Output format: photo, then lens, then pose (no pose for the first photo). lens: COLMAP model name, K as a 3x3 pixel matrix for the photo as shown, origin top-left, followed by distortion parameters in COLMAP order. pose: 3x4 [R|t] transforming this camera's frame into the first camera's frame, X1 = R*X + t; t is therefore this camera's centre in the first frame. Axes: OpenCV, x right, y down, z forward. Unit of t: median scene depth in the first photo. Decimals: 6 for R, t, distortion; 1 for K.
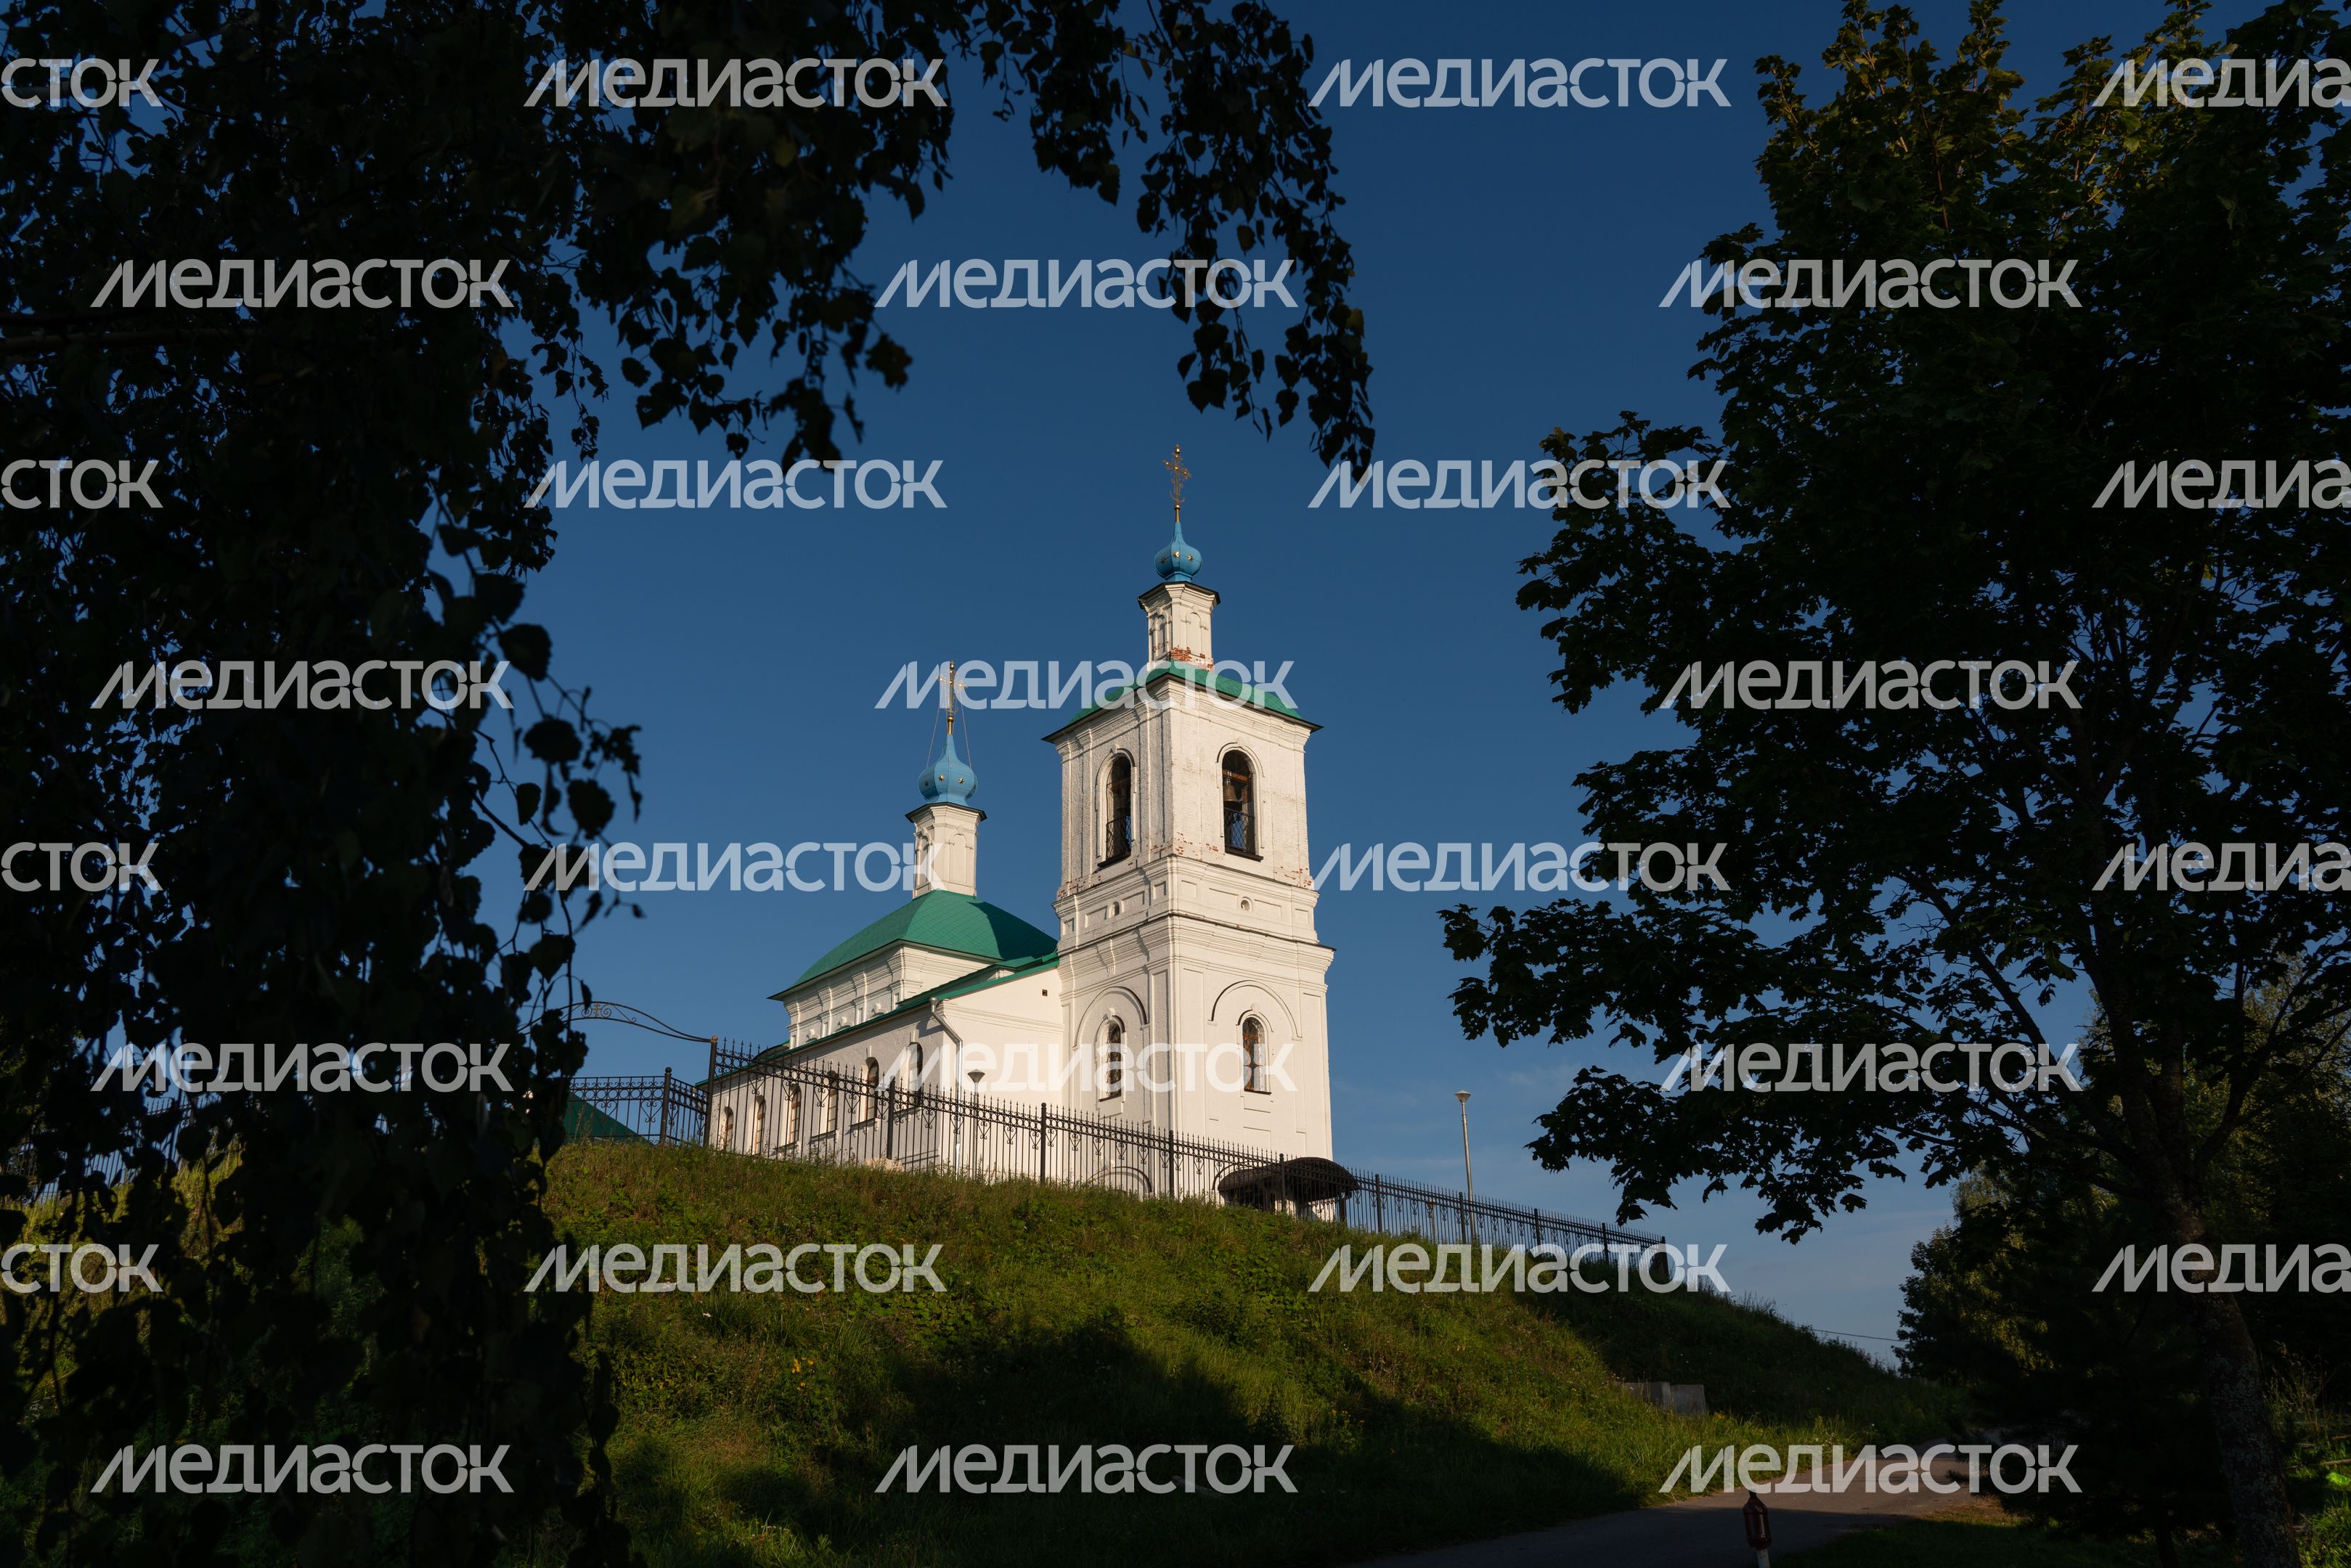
lens RADIAL K [[1631.7, 0, 1175.5], [0, 1631.7, 784.0], [0, 0, 1]] dist [0.093038, -0.000708]
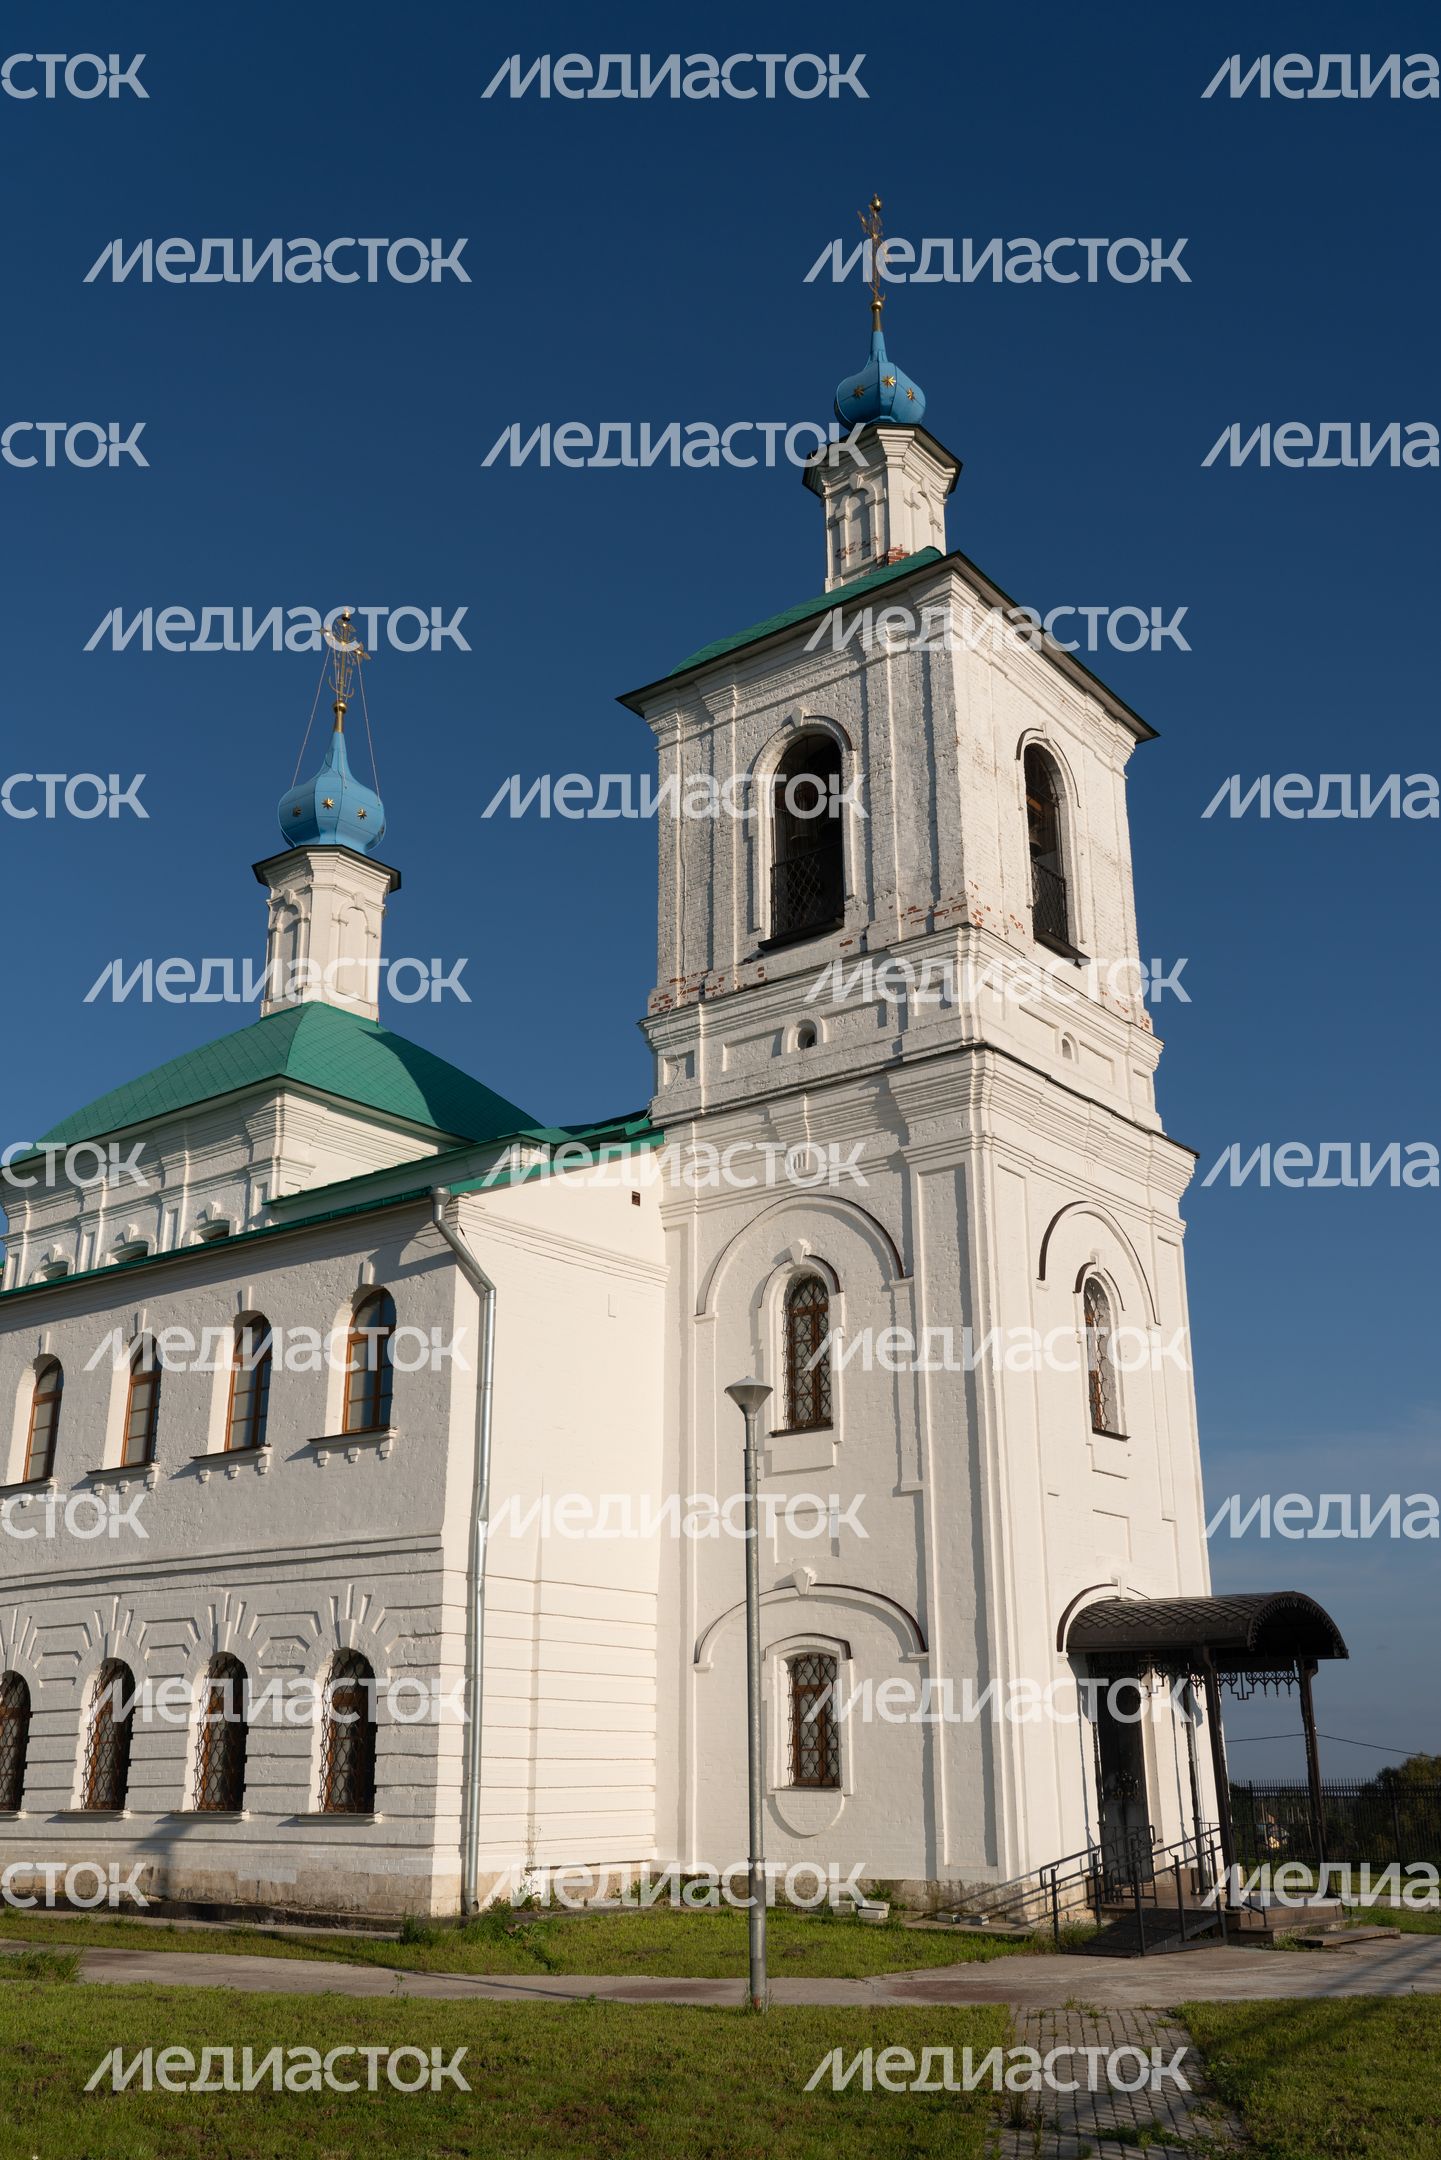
lens RADIAL K [[1835.3, 0, 720.5], [0, 1835.3, 1080.0], [0, 0, 1]] dist [0.014024, 0.002518]
pose [[0.975990, 0.082304, 0.201666, -0.164702], [-0.088927, 0.995749, 0.023988, 0.077238], [-0.198835, -0.041346, 0.979161, 0.467156]]
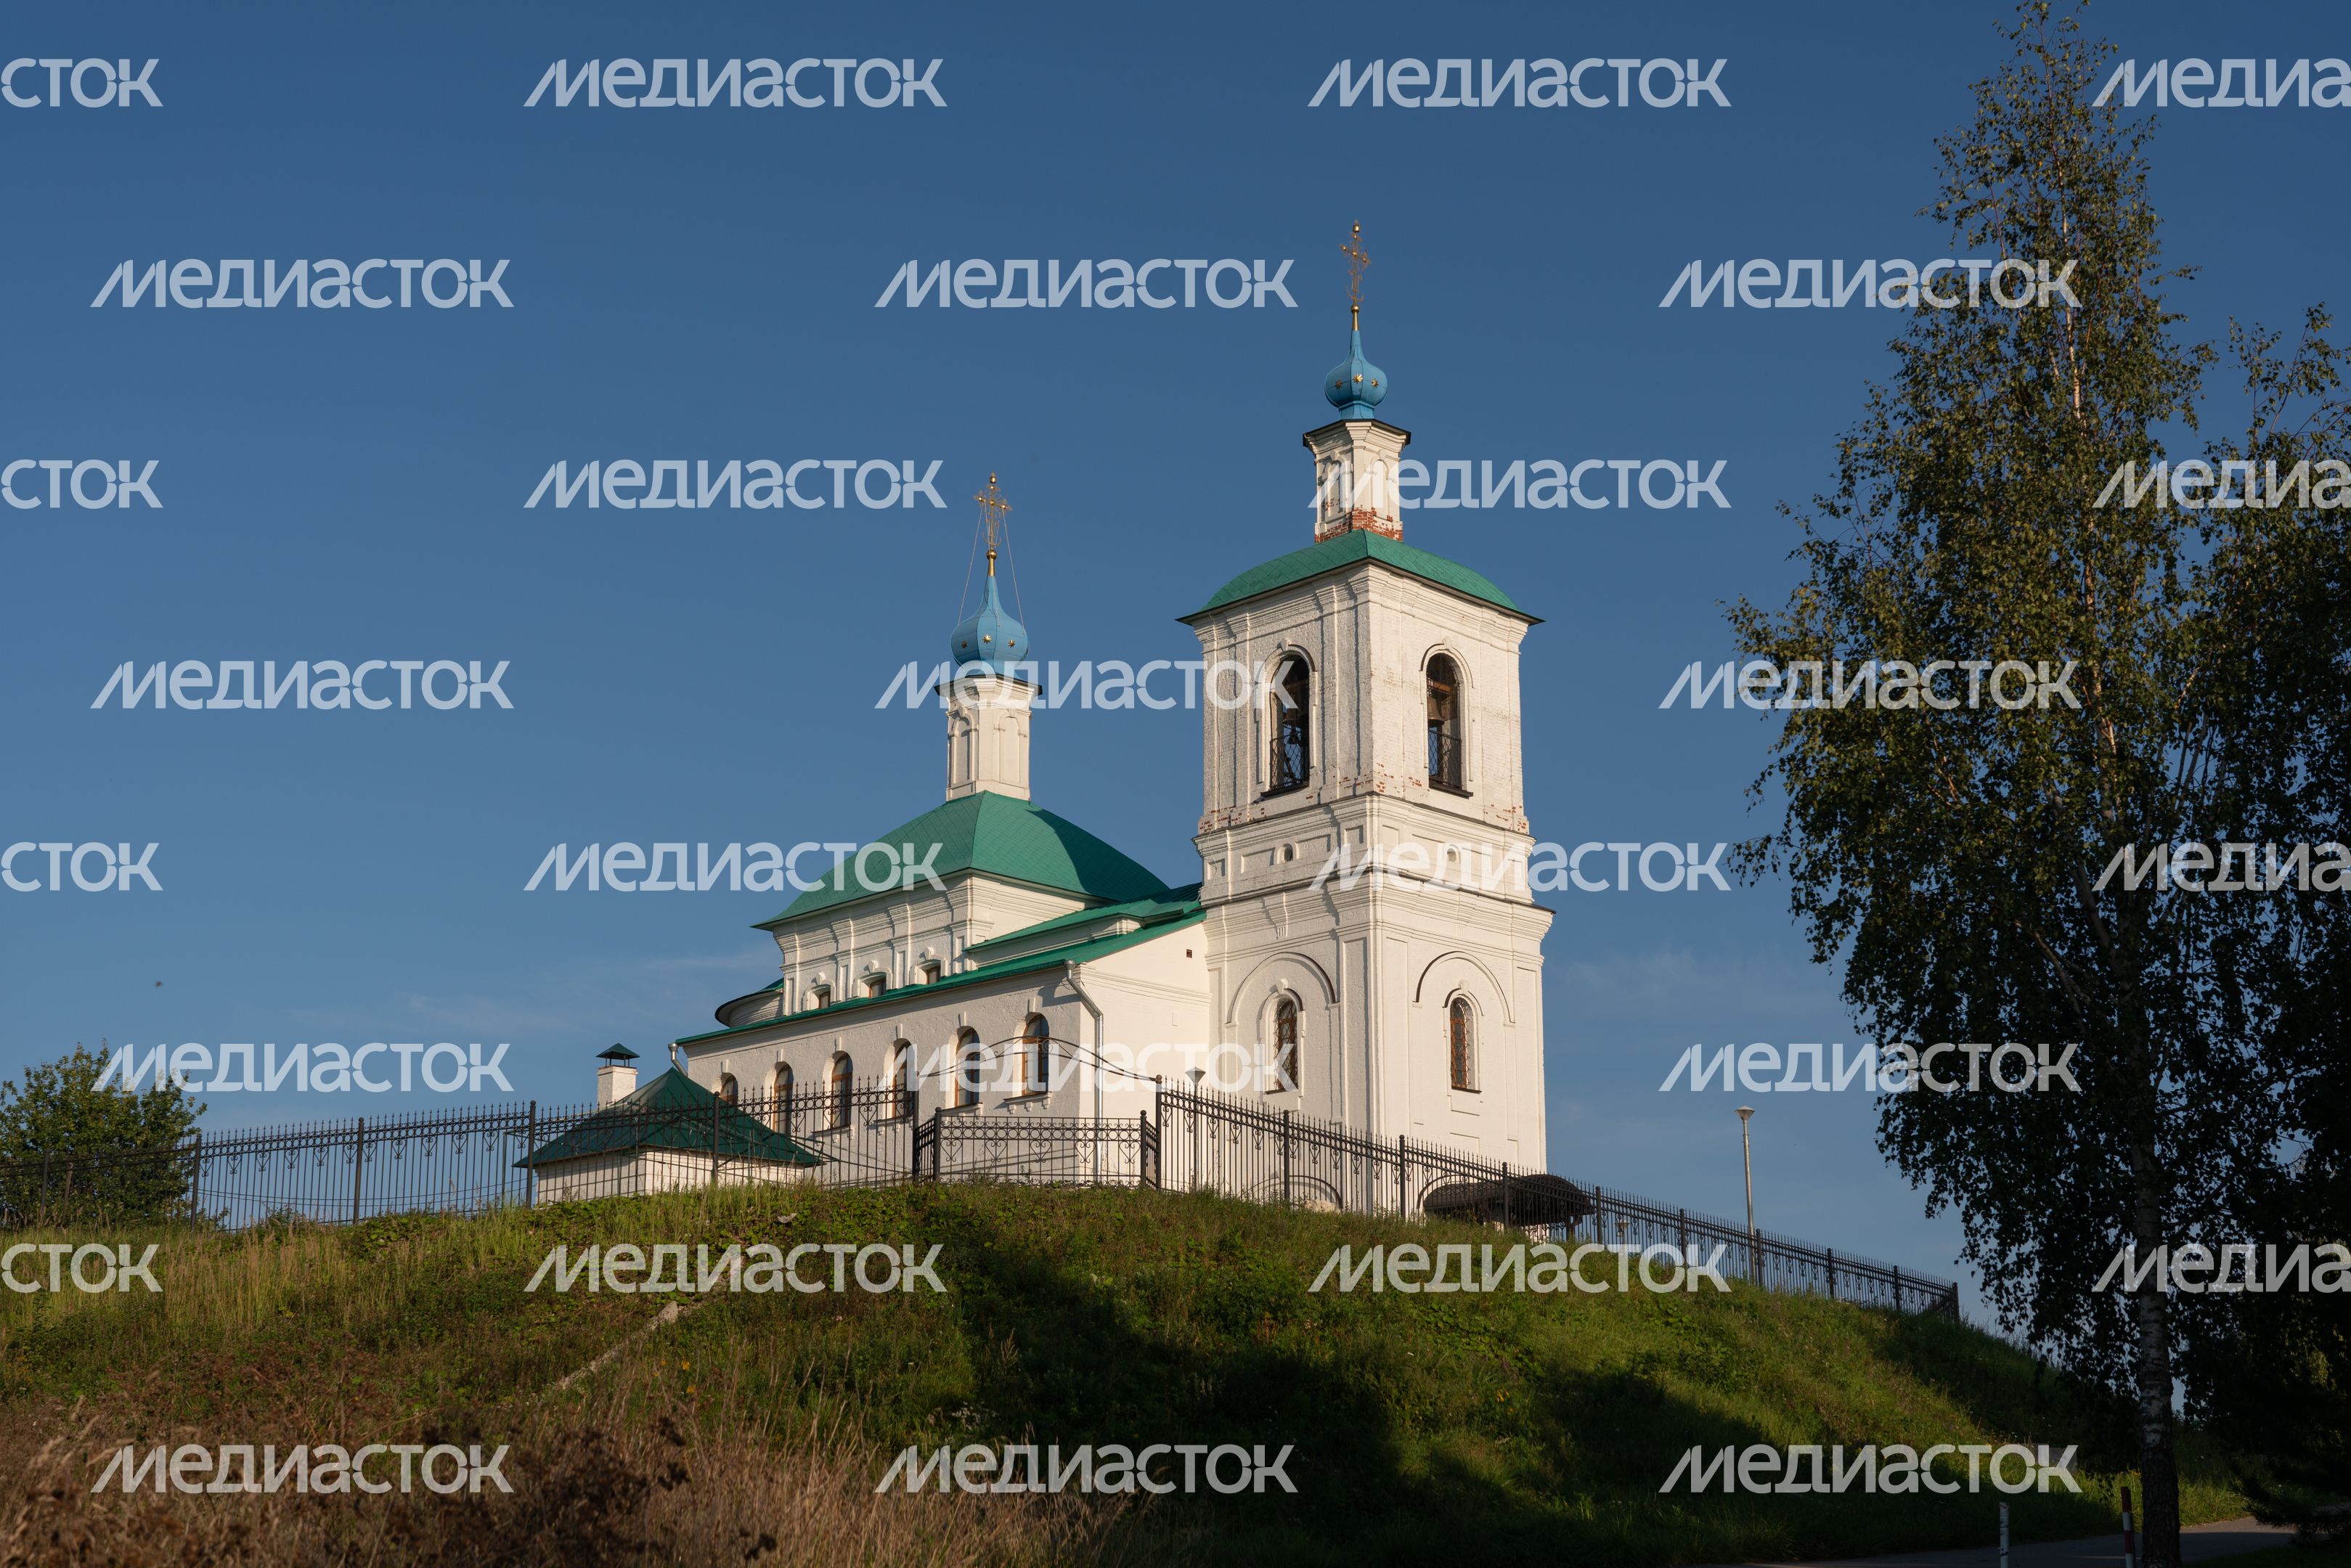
lens RADIAL K [[2789.1, 0, 1175.5], [0, 2789.1, 784.0], [0, 0, 1]] dist [0.009990, 0.003636]
pose [[0.996344, 0.039447, 0.075782, -0.189519], [-0.047407, 0.993205, 0.106289, -0.095021], [-0.071074, -0.109493, 0.991443, -0.320527]]
